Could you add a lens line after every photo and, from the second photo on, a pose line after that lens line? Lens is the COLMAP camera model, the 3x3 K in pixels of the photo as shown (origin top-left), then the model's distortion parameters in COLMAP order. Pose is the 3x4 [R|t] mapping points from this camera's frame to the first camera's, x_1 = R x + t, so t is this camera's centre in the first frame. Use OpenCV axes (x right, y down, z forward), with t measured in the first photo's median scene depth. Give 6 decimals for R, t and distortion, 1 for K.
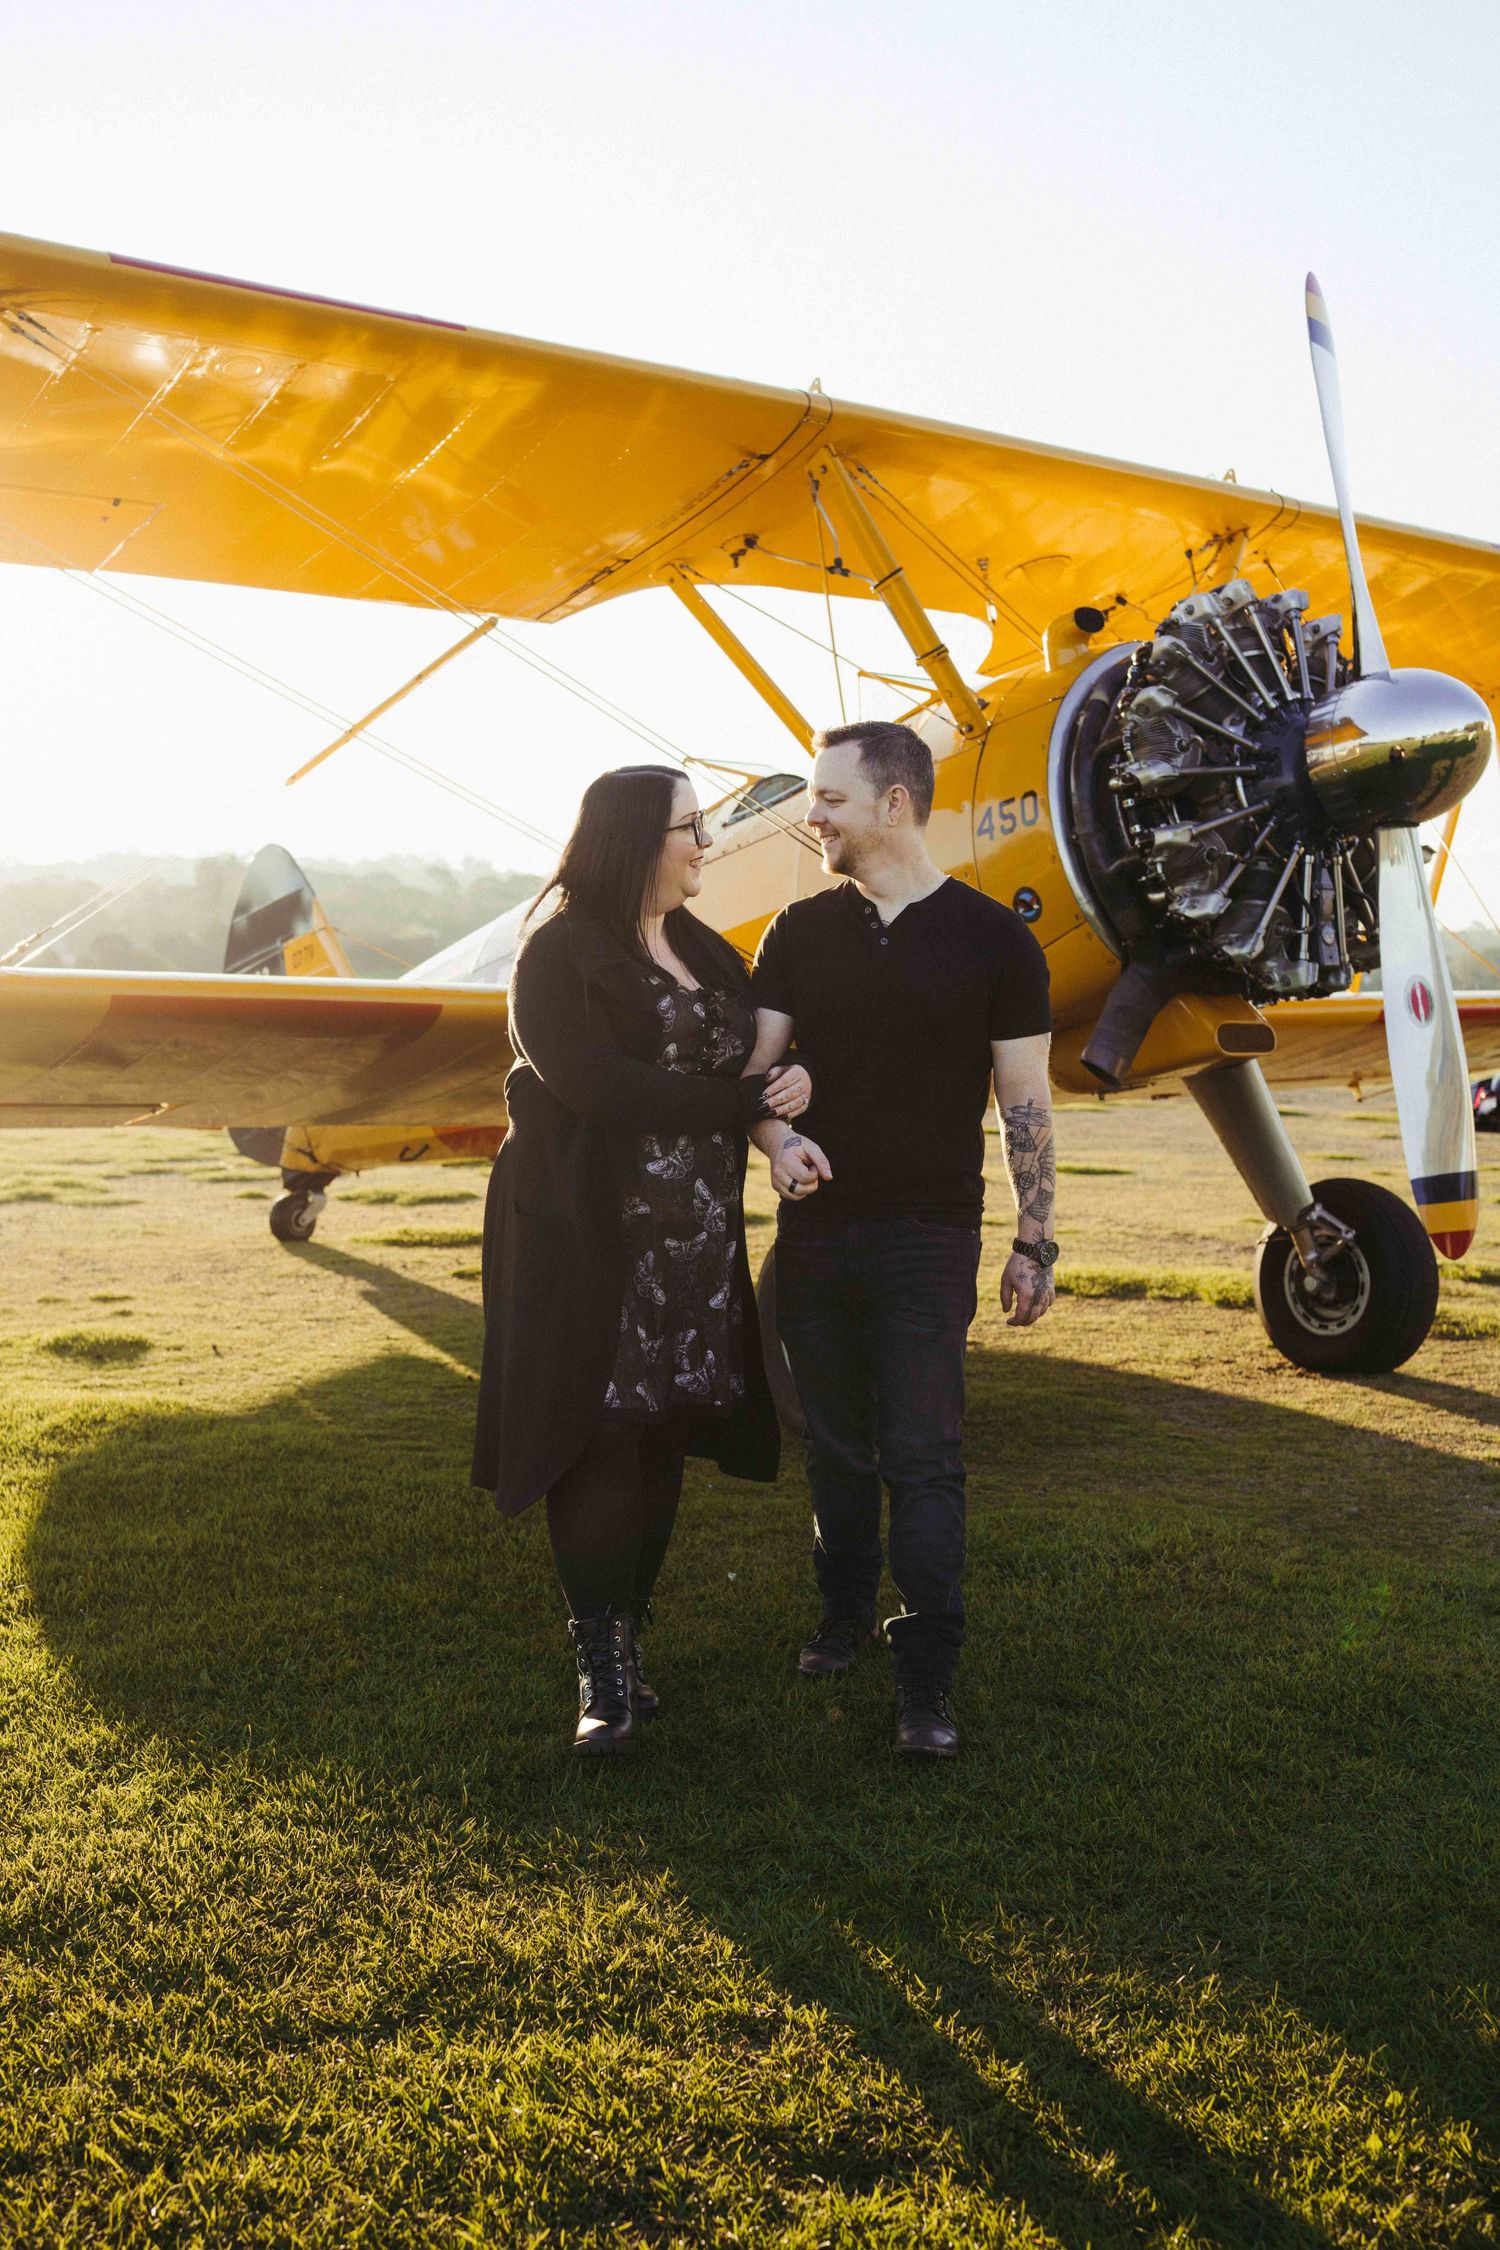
lens RADIAL K [[2132.2, 0, 750.0], [0, 2132.2, 1125.0], [0, 0, 1]] dist [-0.187491, 0.195144]
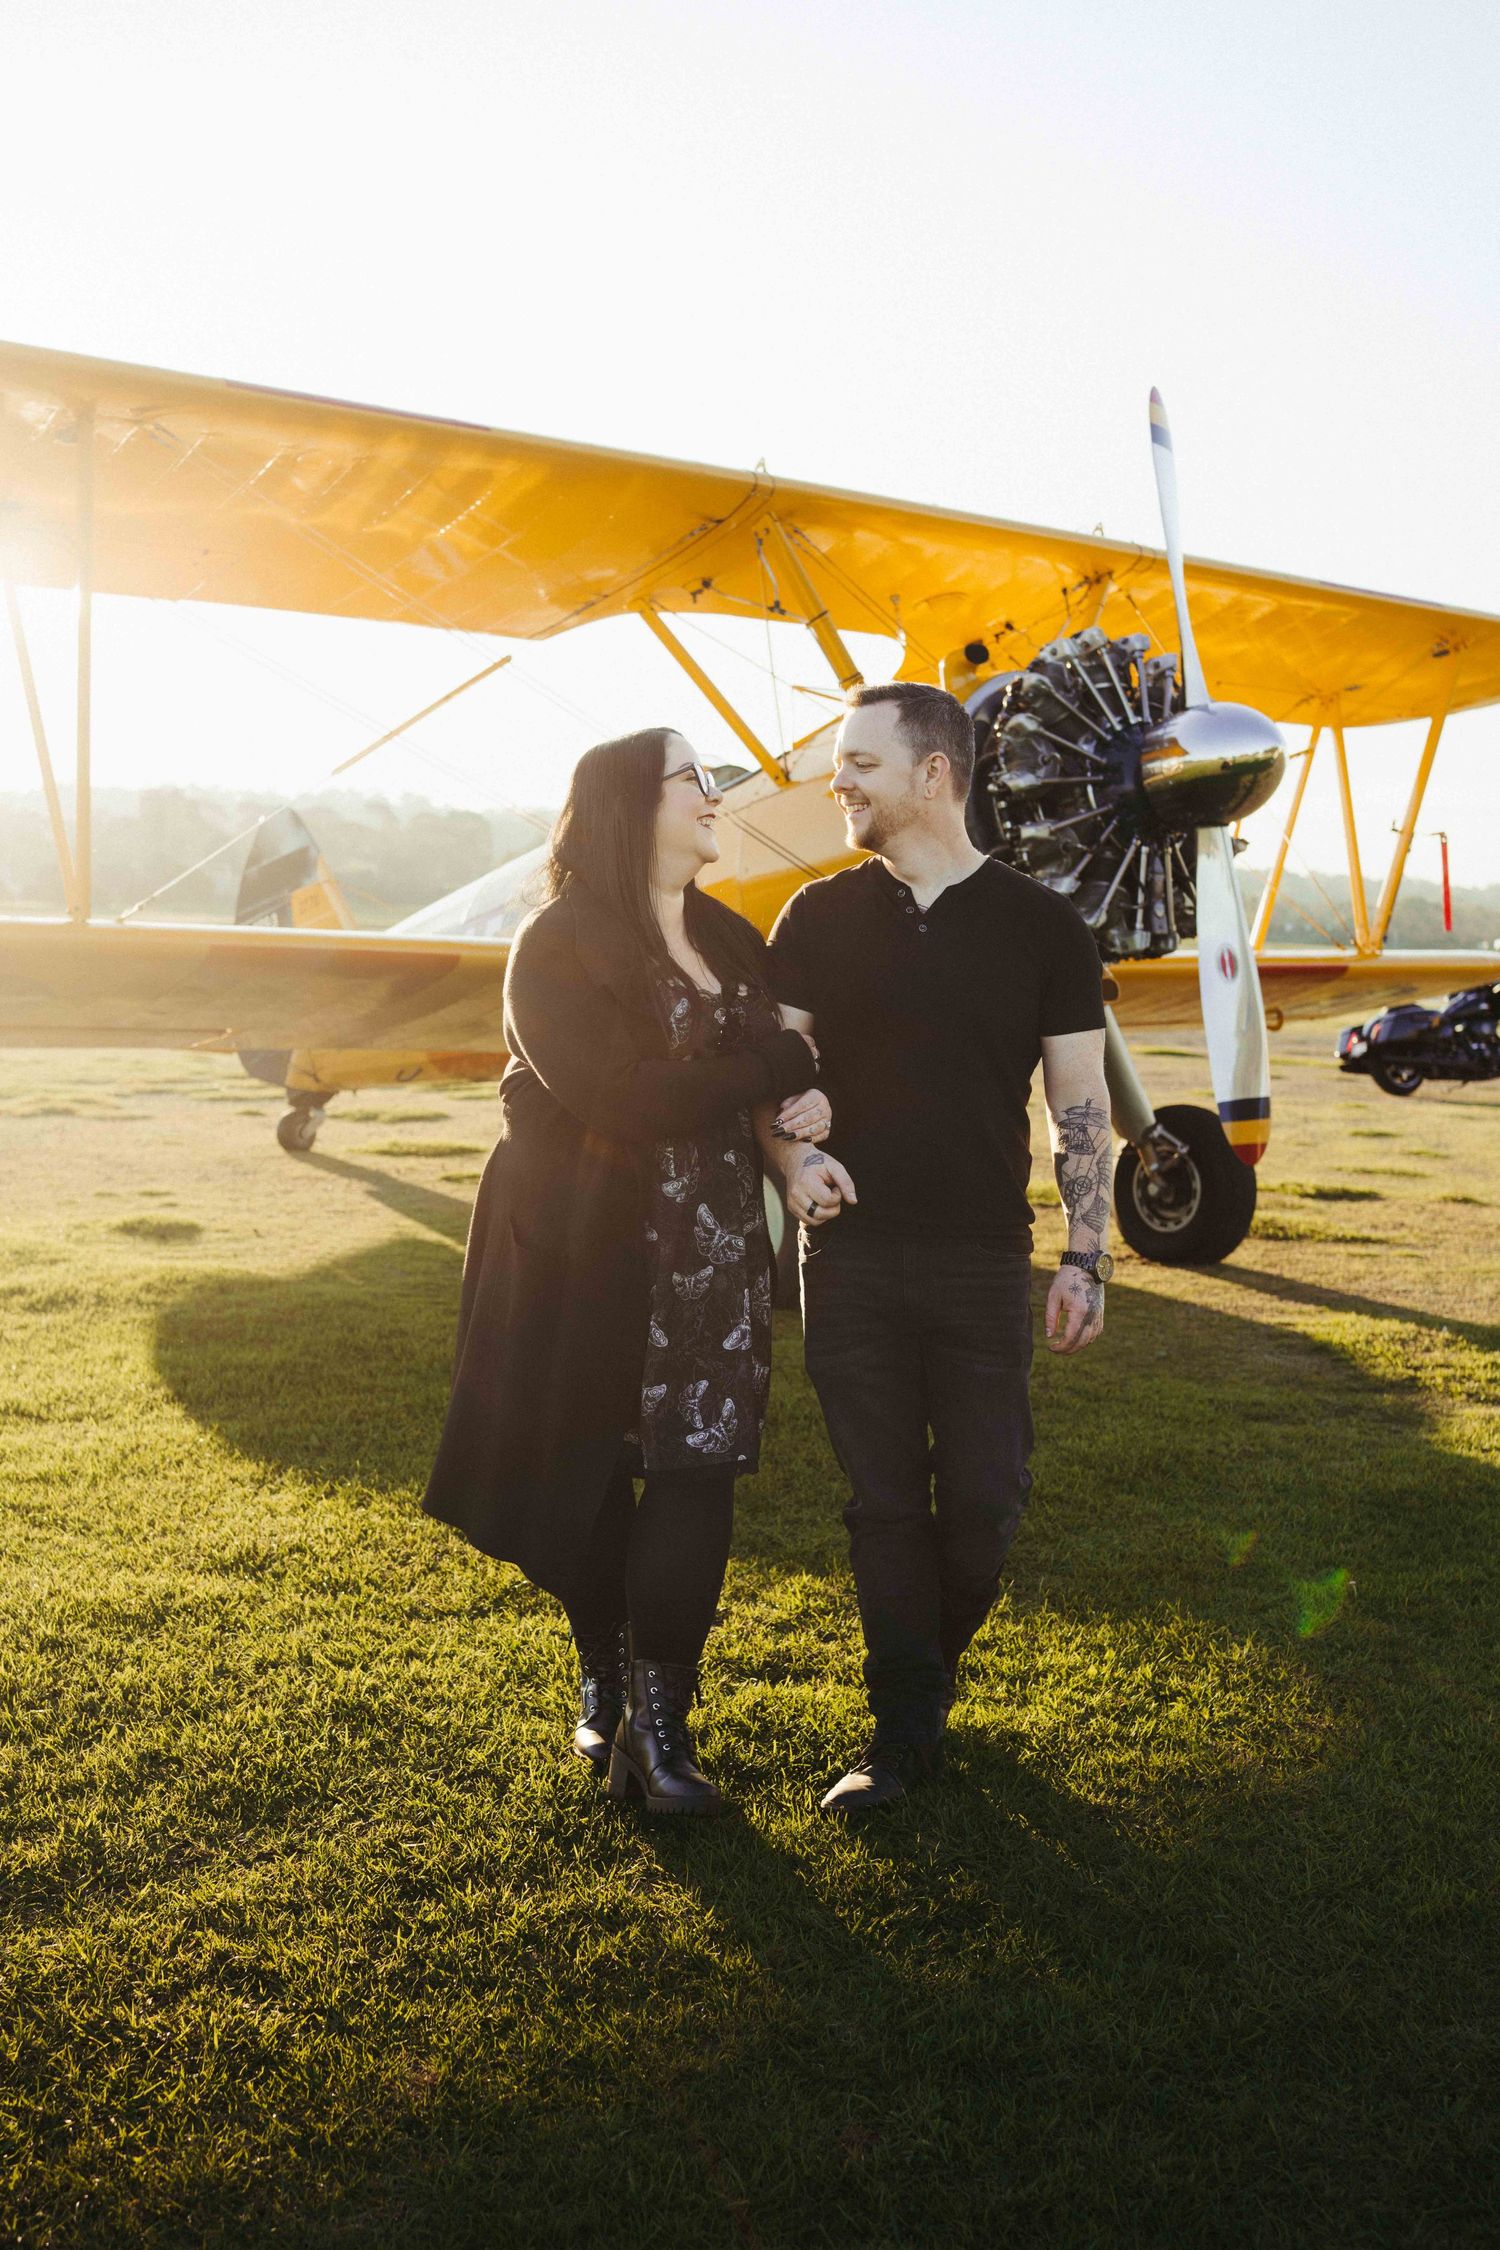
lens RADIAL K [[2209.8, 0, 688.2], [0, 2209.8, 1070.2], [0, 0, 1]] dist [-0.186563, 0.208015]
pose [[0.999884, 0.014076, 0.005855, -0.014779], [-0.014095, 0.999895, 0.003309, 0.005853], [-0.005808, -0.003391, 0.999977, -0.304301]]
